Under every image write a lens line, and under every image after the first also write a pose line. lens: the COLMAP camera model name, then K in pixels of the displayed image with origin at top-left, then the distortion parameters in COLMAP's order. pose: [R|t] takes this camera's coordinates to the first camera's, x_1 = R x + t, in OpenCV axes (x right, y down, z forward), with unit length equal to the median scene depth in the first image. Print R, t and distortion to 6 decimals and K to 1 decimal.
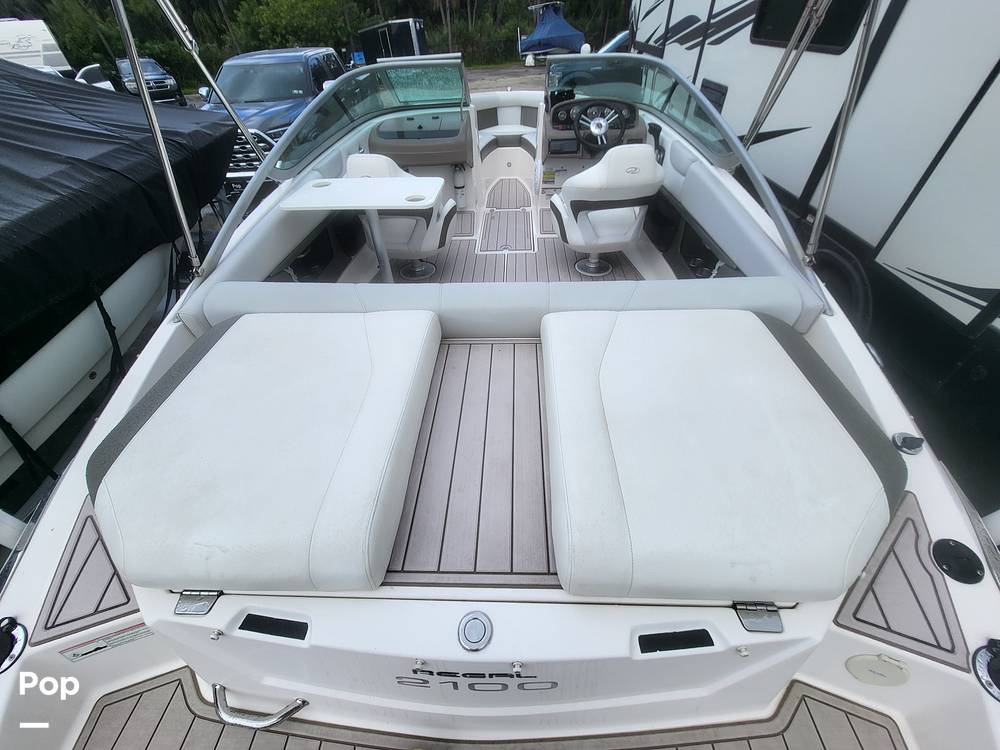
lens RADIAL K [[390.7, 0, 500.0], [0, 390.7, 375.0], [0, 0, 1]] dist [-0.001789, -0.000311]
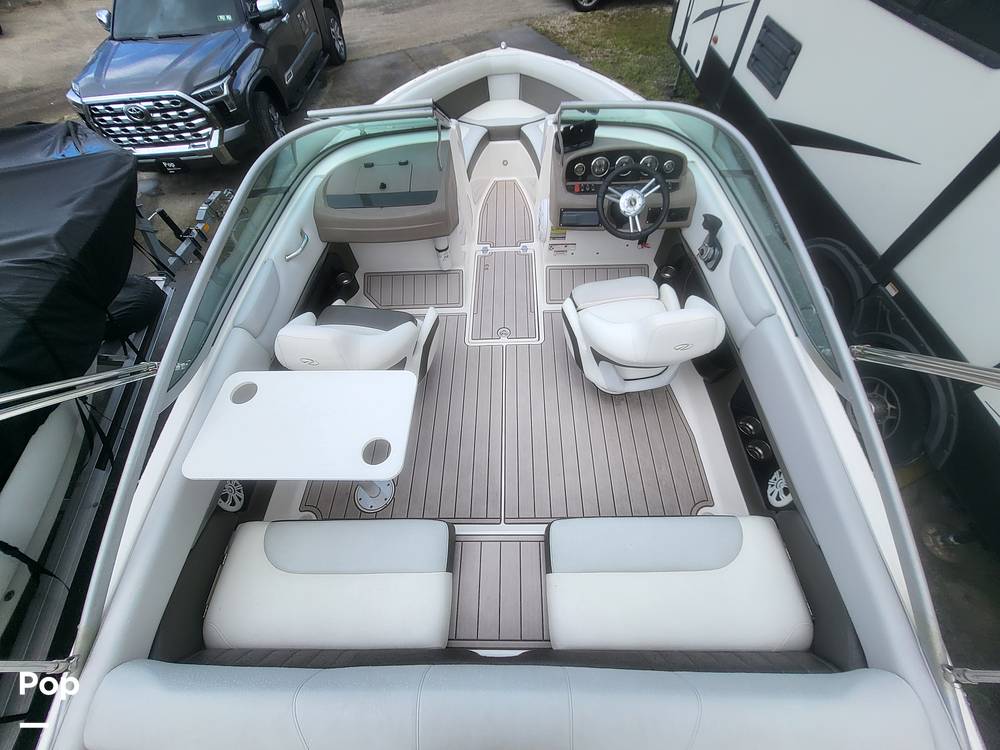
lens RADIAL K [[390.7, 0, 500.0], [0, 390.7, 375.0], [0, 0, 1]] dist [-0.001789, -0.000311]
pose [[0.999737, -0.022918, 0.000087, 0.004614], [0.022302, 0.973760, 0.226483, -0.406187], [-0.005276, -0.226422, 0.974015, 0.191357]]
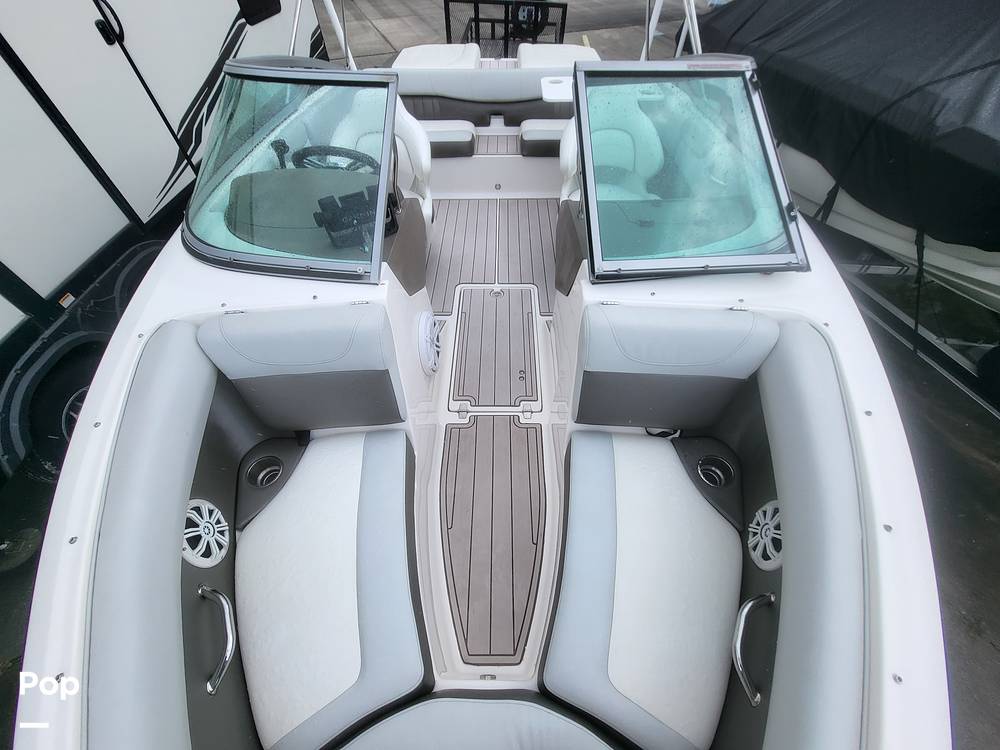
lens RADIAL K [[390.7, 0, 500.0], [0, 390.7, 375.0], [0, 0, 1]] dist [-0.001789, -0.000311]
pose [[-0.998669, 0.047914, 0.019117, 0.001917], [0.015716, -0.070370, 0.997397, -1.043423], [0.049135, 0.996370, 0.069523, 1.060508]]
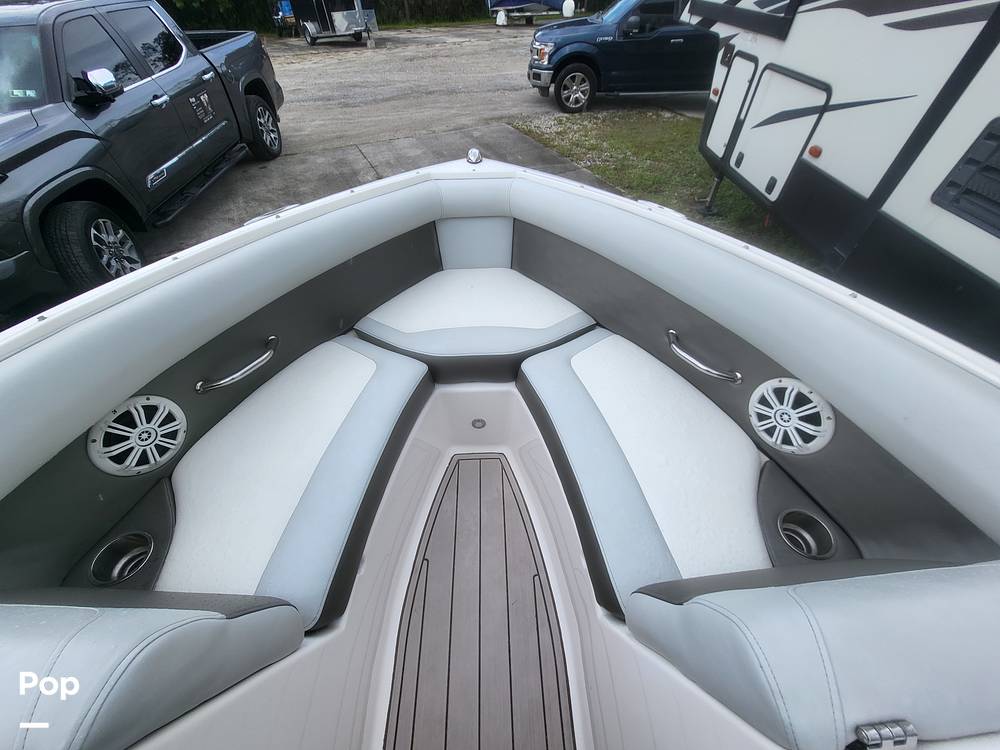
lens RADIAL K [[397.4, 0, 500.0], [0, 397.4, 375.0], [0, 0, 1]] dist [-0.001896, -0.000100]
pose [[0.997882, -0.022962, 0.060863, 0.029823], [0.019341, 0.998044, 0.059442, -0.799109], [-0.062109, -0.058139, 0.996375, 0.929214]]
